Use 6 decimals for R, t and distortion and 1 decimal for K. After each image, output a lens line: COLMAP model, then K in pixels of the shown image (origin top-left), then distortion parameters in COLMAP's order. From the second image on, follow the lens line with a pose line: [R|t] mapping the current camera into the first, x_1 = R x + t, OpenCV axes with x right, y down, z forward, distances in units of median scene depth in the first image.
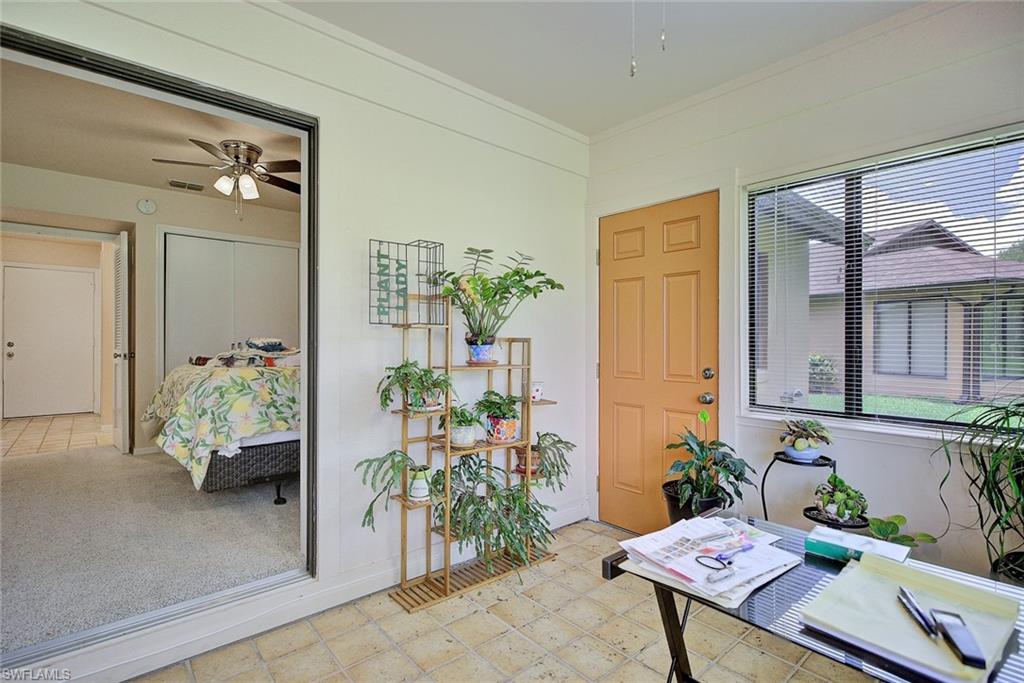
lens RADIAL K [[490.0, 0, 505.9], [0, 490.0, 343.6], [0, 0, 1]] dist [-0.001708, -0.000094]
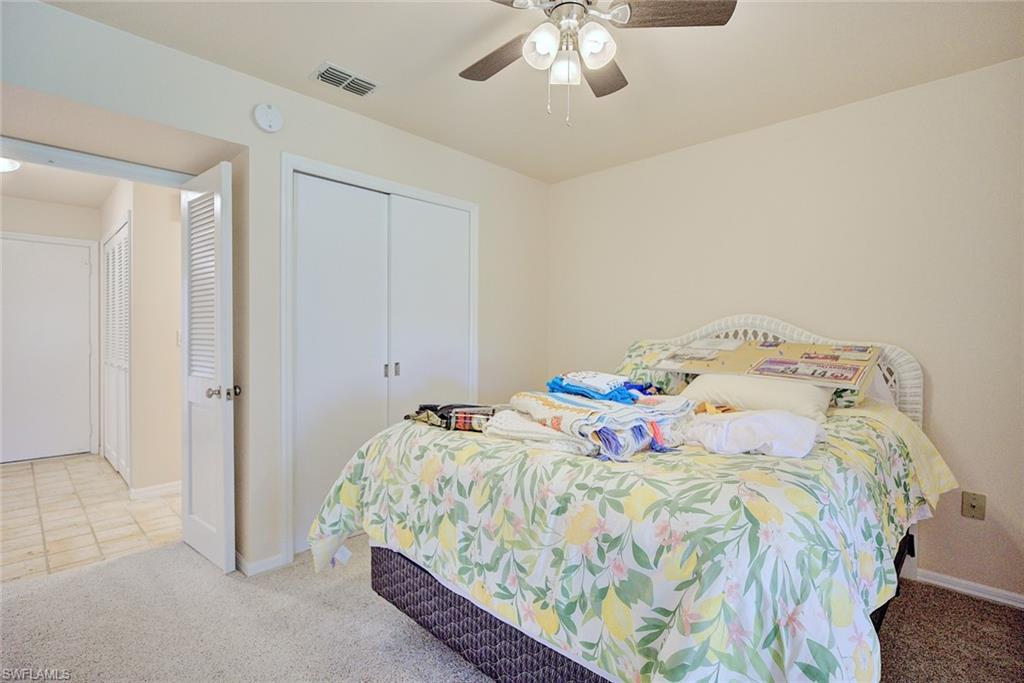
lens RADIAL K [[490.0, 0, 512.9], [0, 490.0, 343.1], [0, 0, 1]] dist [-0.001708, -0.000094]
pose [[0.995370, 0.005756, 0.095945, -0.520359], [-0.006808, 0.999920, 0.010647, -0.038007], [-0.095876, -0.011251, 0.995330, 0.437231]]
